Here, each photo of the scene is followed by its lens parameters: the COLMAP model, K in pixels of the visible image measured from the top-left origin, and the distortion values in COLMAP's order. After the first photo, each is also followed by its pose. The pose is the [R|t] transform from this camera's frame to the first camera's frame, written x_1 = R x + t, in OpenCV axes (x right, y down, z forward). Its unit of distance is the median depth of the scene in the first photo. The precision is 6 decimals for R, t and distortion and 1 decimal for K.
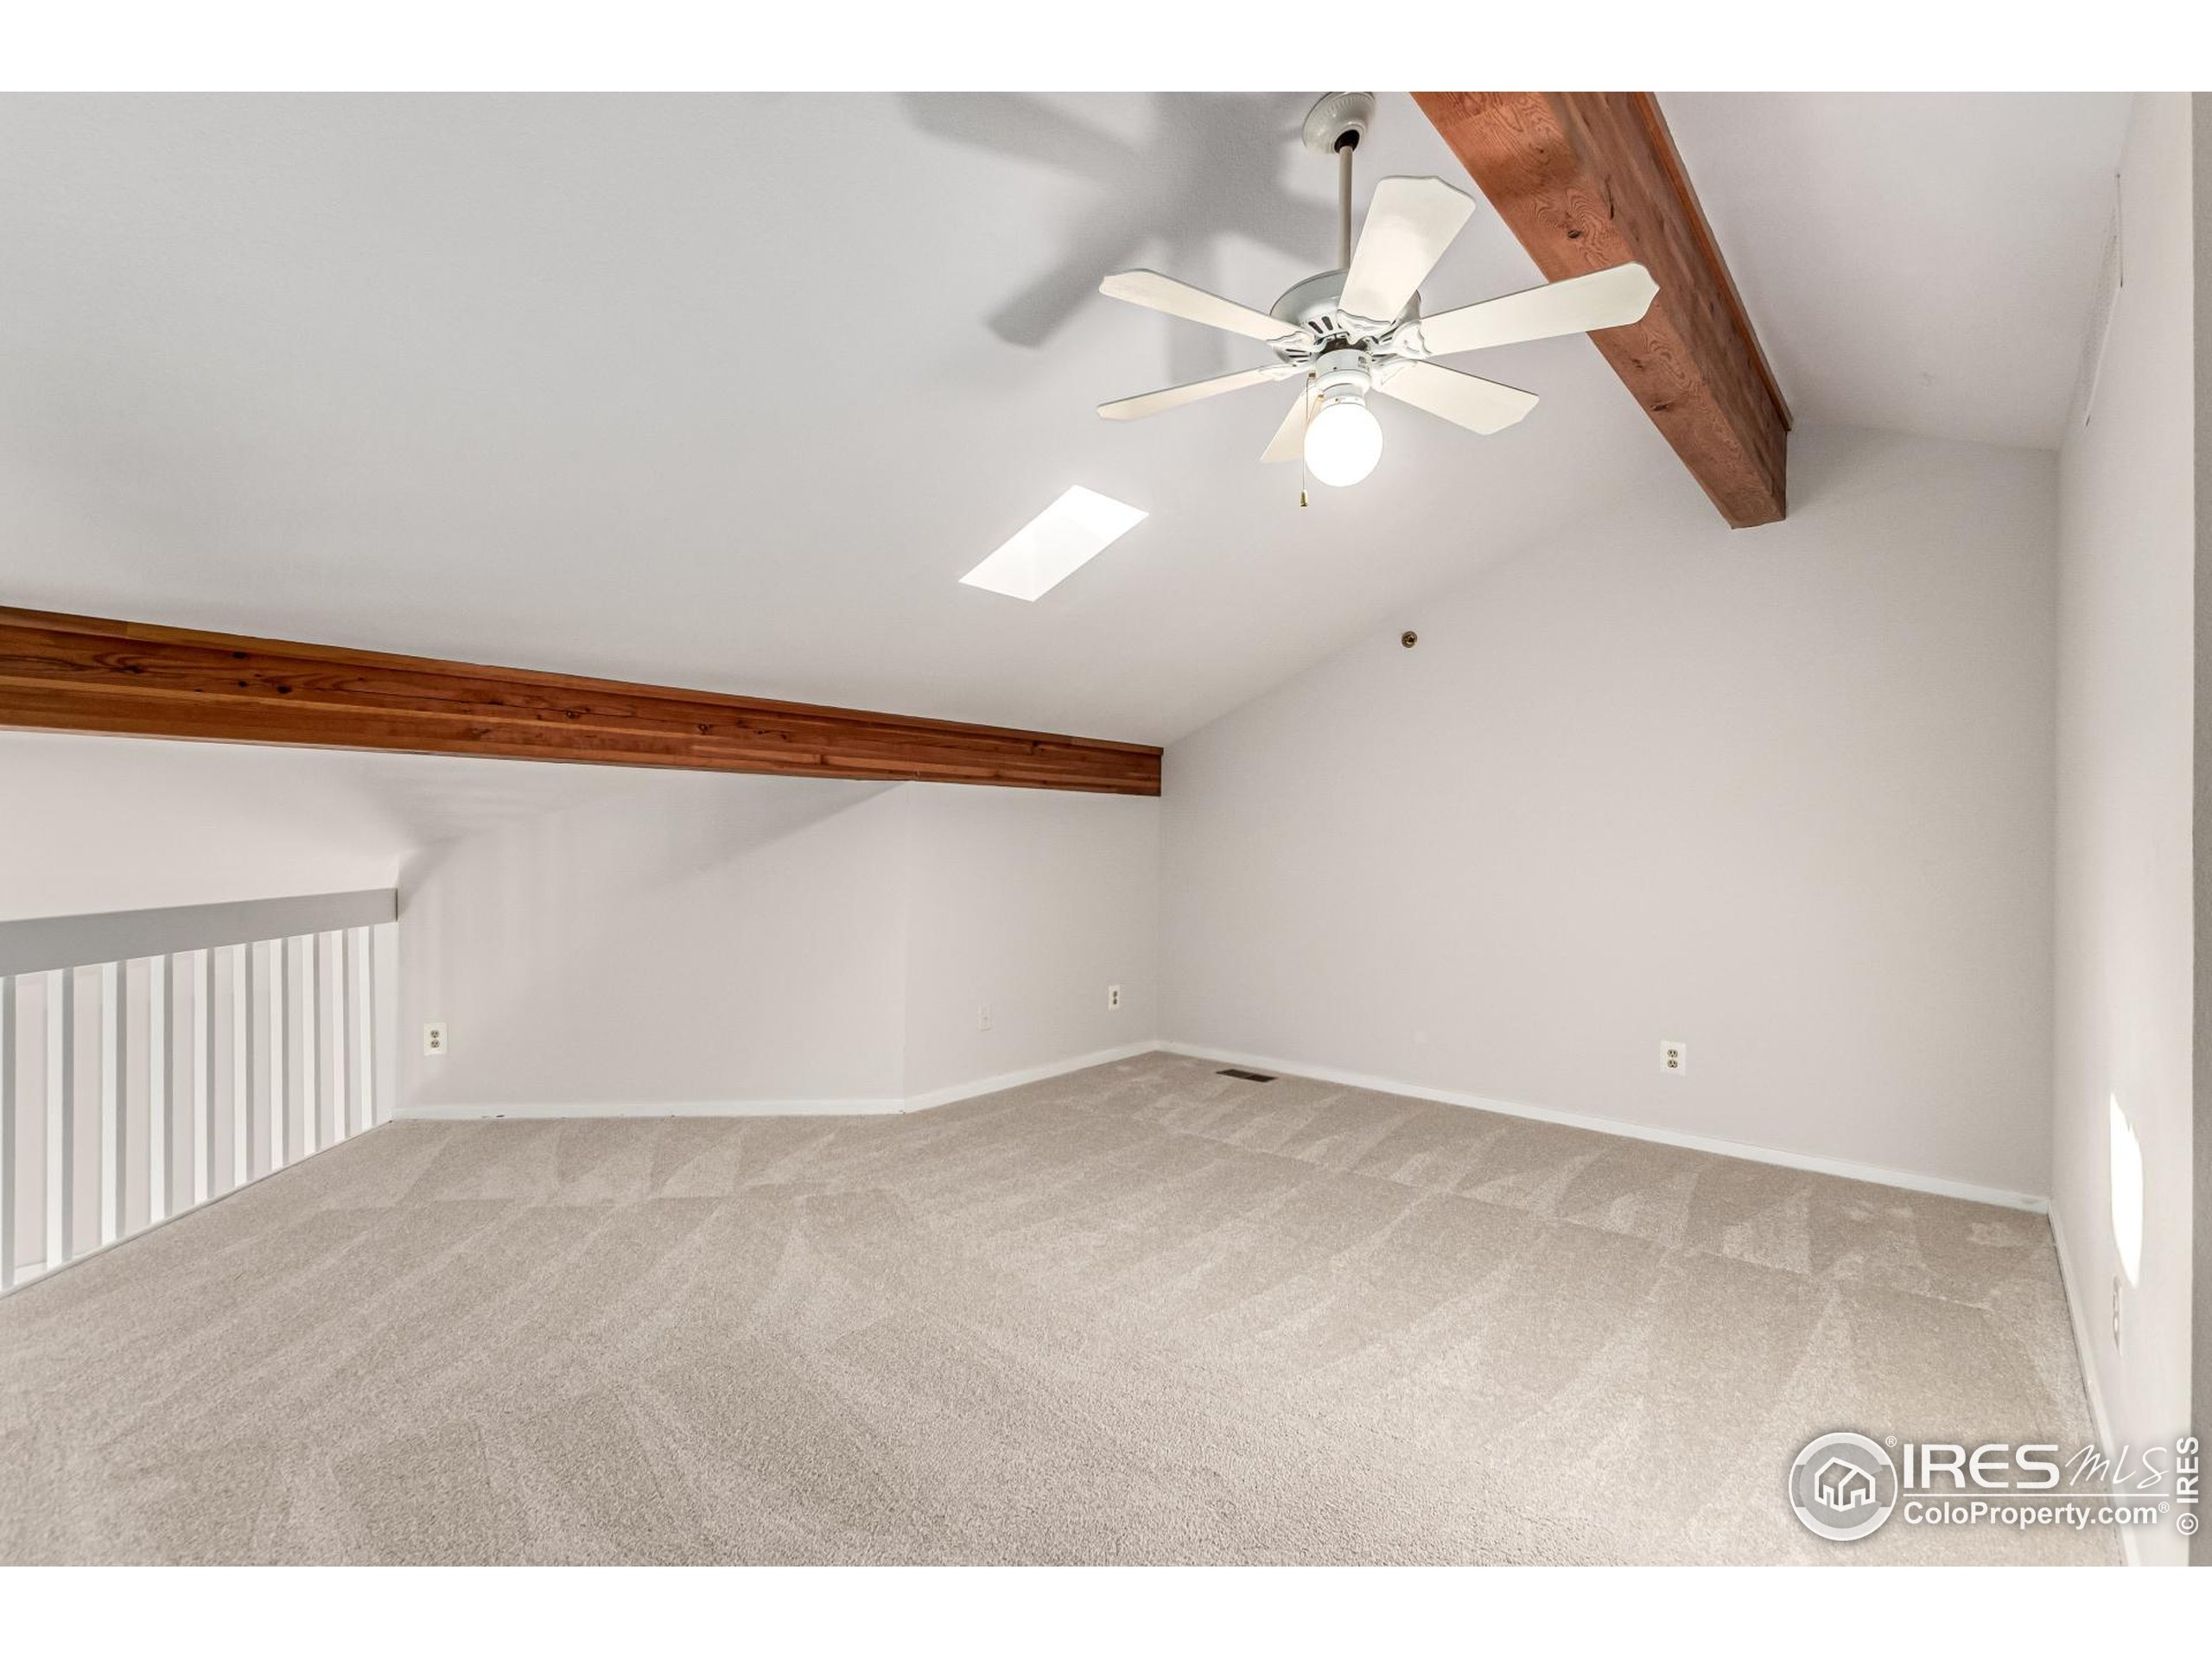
lens RADIAL K [[1015.3, 0, 1111.3], [0, 1015.3, 828.2], [0, 0, 1]] dist [0.003918, 0.000090]
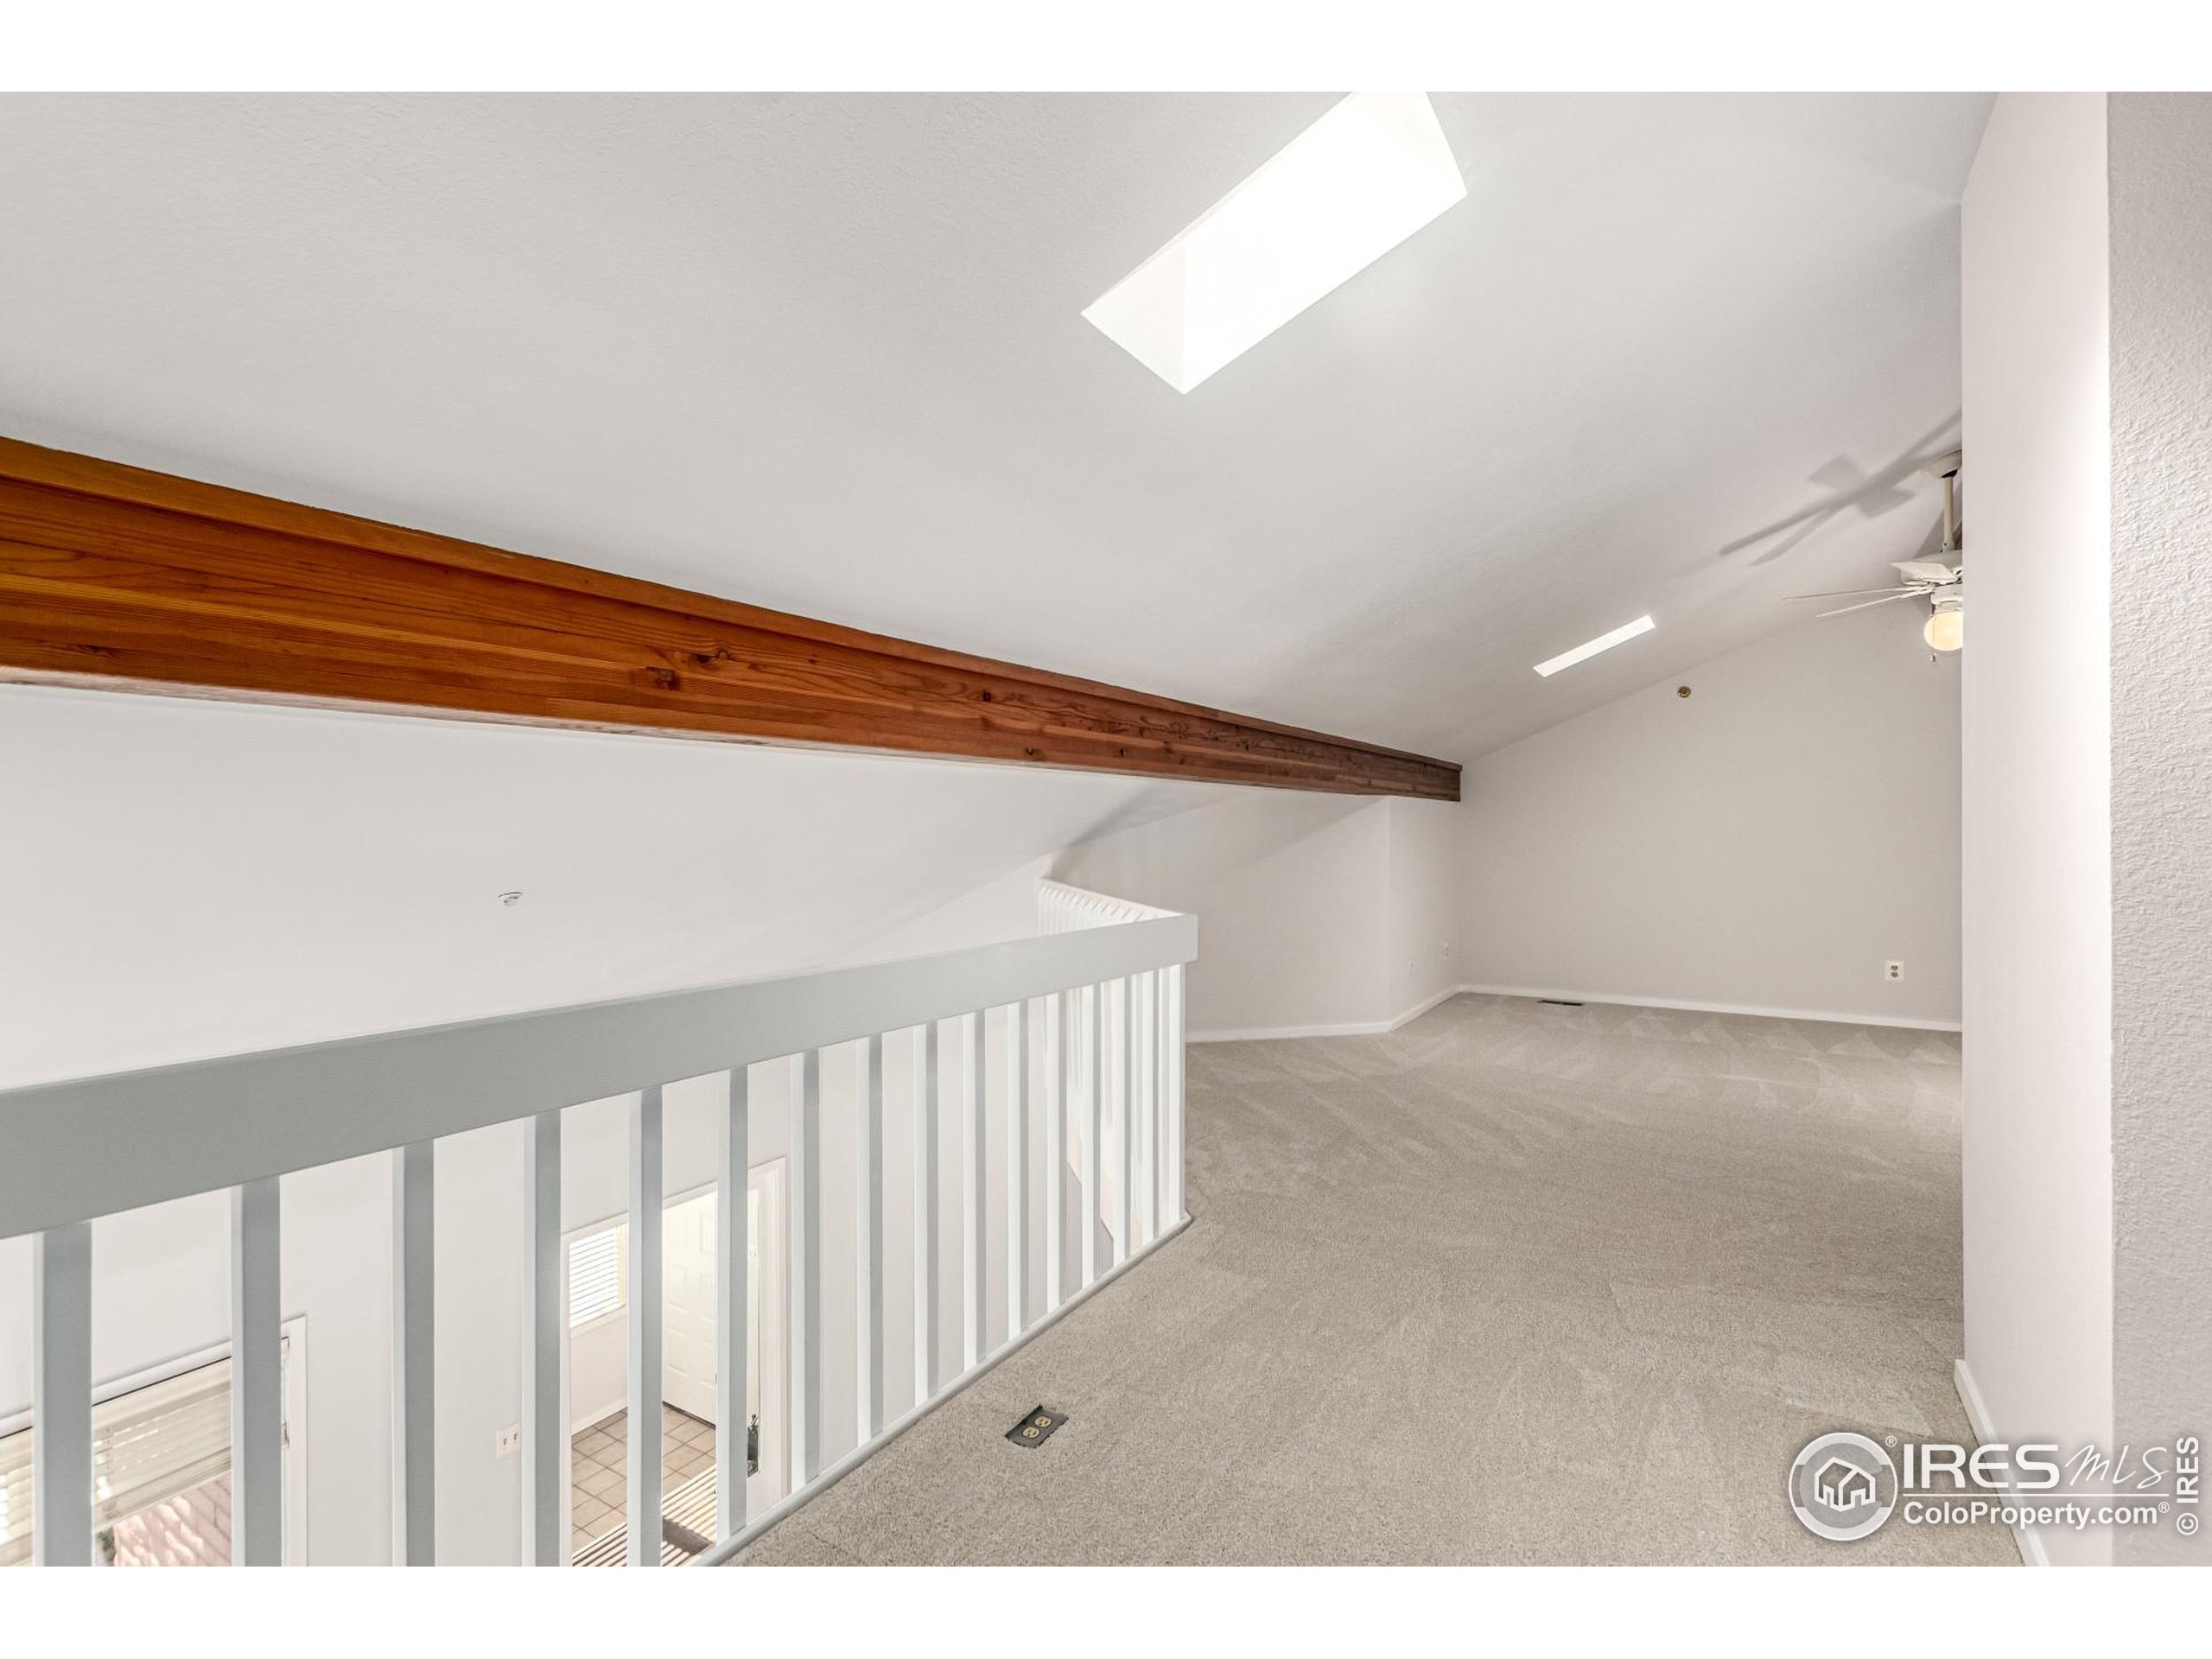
lens RADIAL K [[1015.3, 0, 1112.5], [0, 1015.3, 821.0], [0, 0, 1]] dist [0.003918, 0.000090]
pose [[0.989105, -0.011810, 0.146736, -0.864998], [0.011787, 0.999930, 0.001024, -0.018289], [-0.146738, 0.000717, 0.989175, -0.365087]]
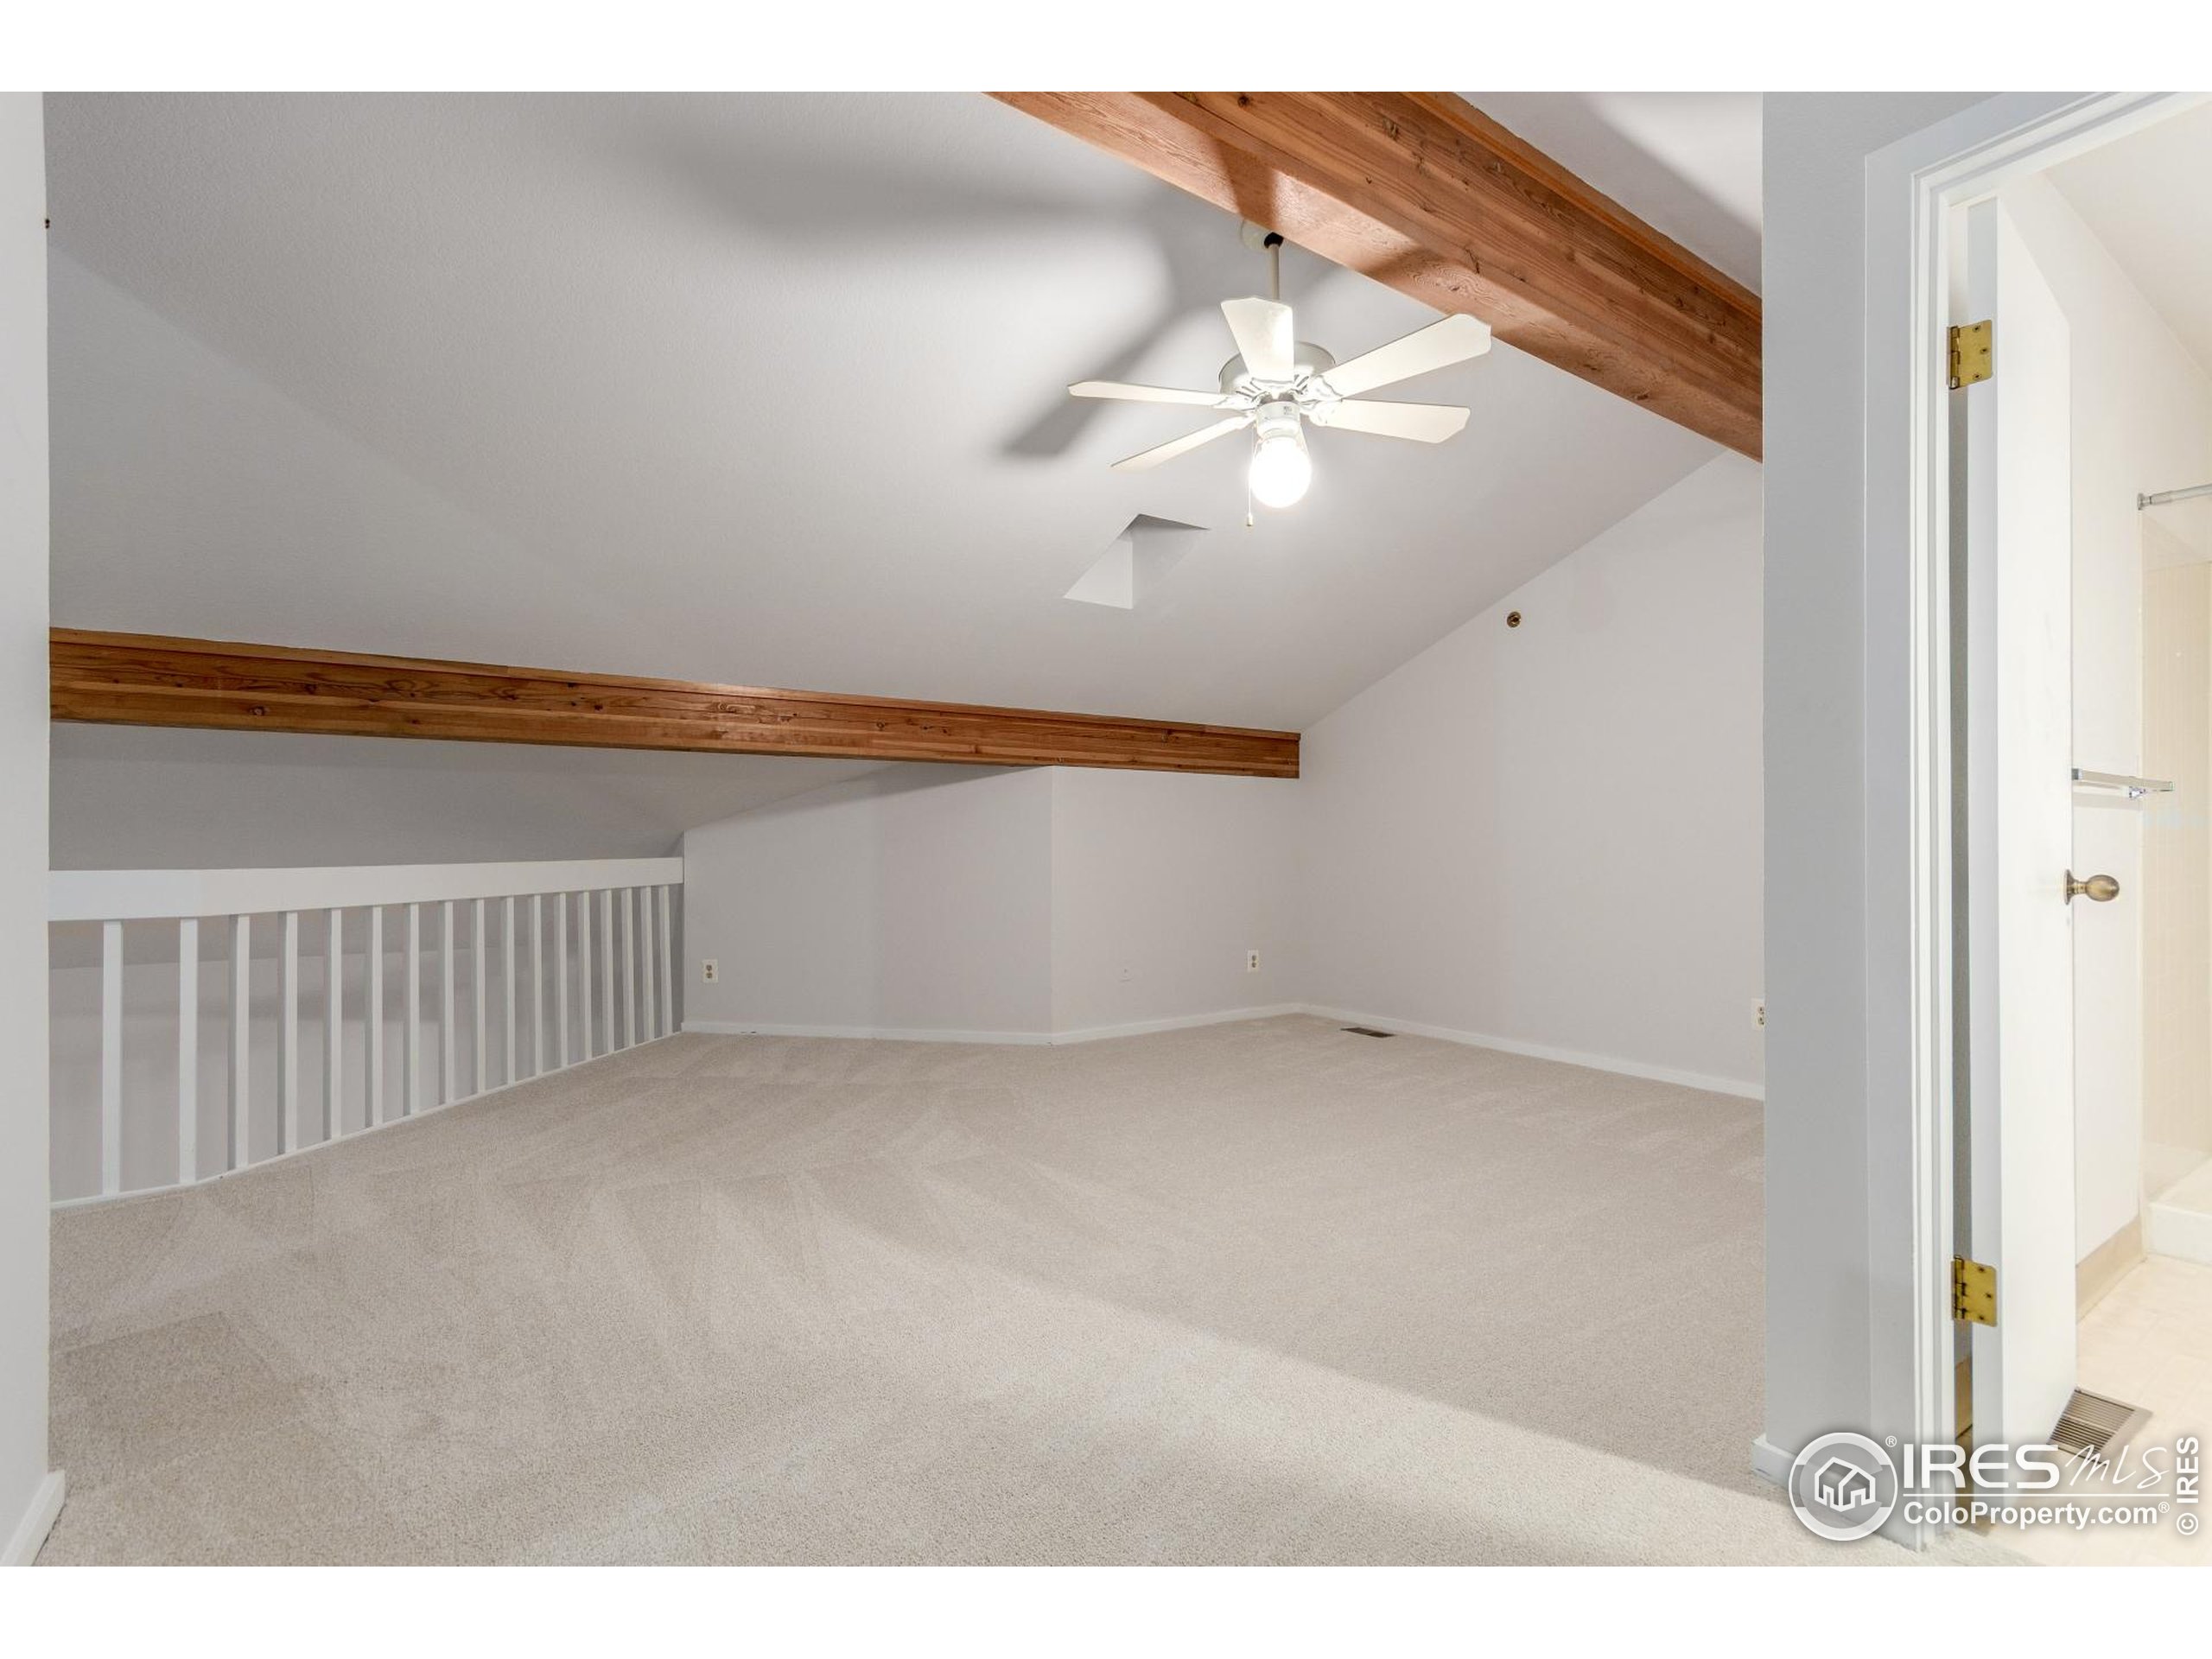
lens RADIAL K [[1015.3, 0, 1093.9], [0, 1015.3, 838.7], [0, 0, 1]] dist [0.003918, 0.000090]
pose [[0.966201, -0.009062, -0.257632, 0.167824], [0.011063, 0.999919, 0.006318, 0.034666], [0.257553, -0.008955, 0.966223, -0.151518]]
